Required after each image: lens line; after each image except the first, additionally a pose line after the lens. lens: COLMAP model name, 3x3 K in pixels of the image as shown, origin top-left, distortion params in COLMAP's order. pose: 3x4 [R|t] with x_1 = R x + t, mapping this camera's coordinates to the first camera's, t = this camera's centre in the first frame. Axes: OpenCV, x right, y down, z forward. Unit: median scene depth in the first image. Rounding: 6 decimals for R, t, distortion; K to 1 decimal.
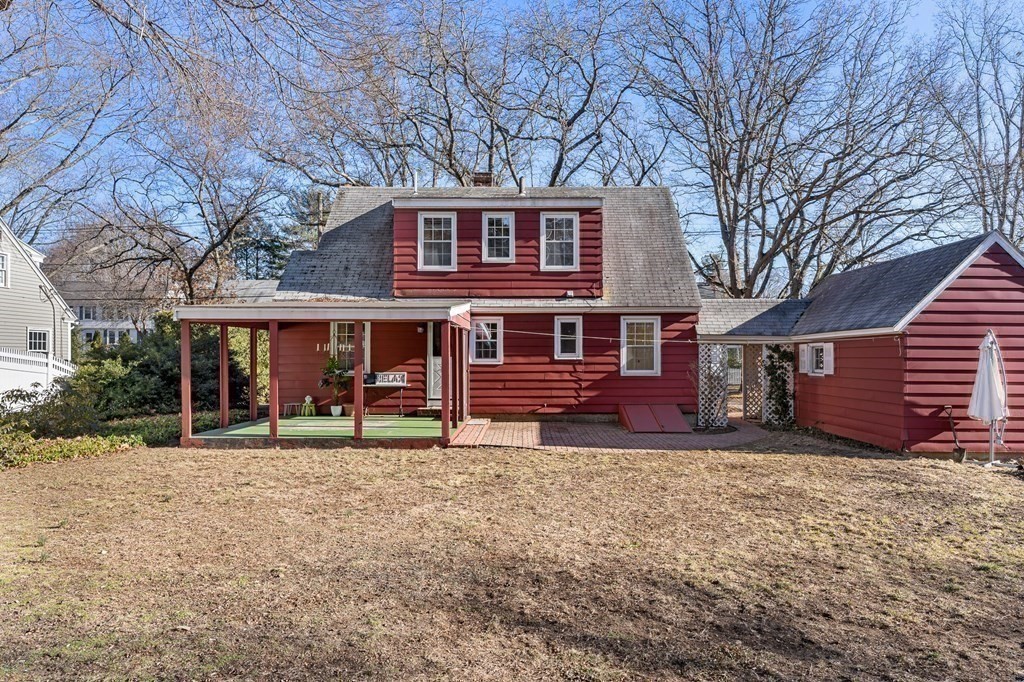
lens RADIAL K [[679.0, 0, 510.7], [0, 679.0, 346.4], [0, 0, 1]] dist [-0.010334, -0.000161]
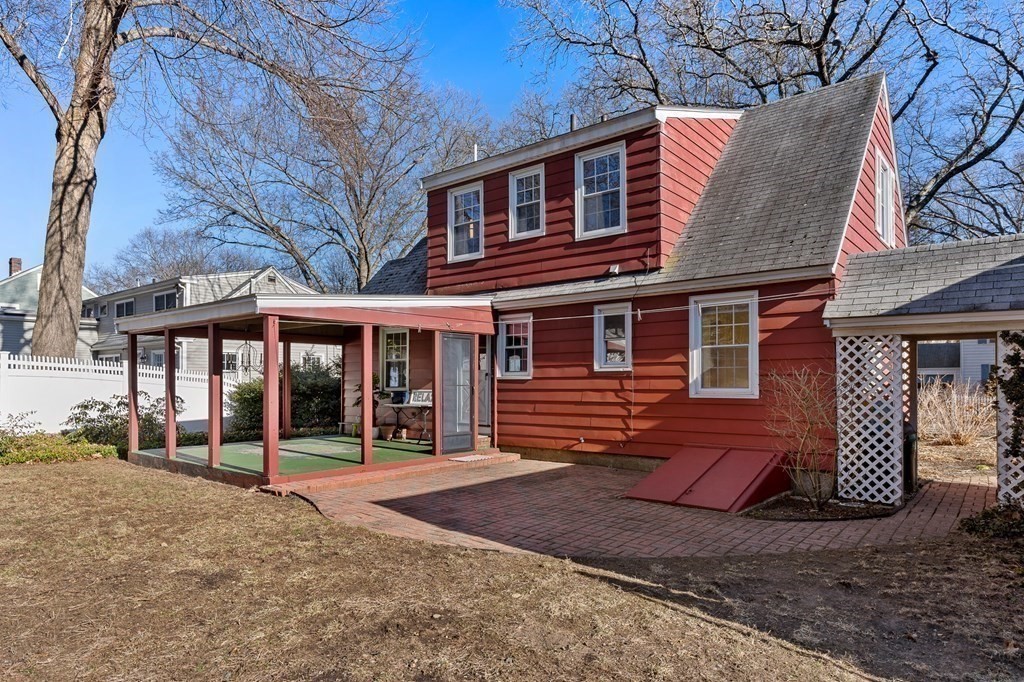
lens RADIAL K [[618.4, 0, 514.4], [0, 618.4, 374.2], [0, 0, 1]] dist [-0.002200, -0.000505]
pose [[0.778023, -0.010598, -0.628147, 0.382516], [0.010511, 0.999937, -0.003852, 0.023372], [0.628148, -0.003606, 0.778085, 0.481253]]
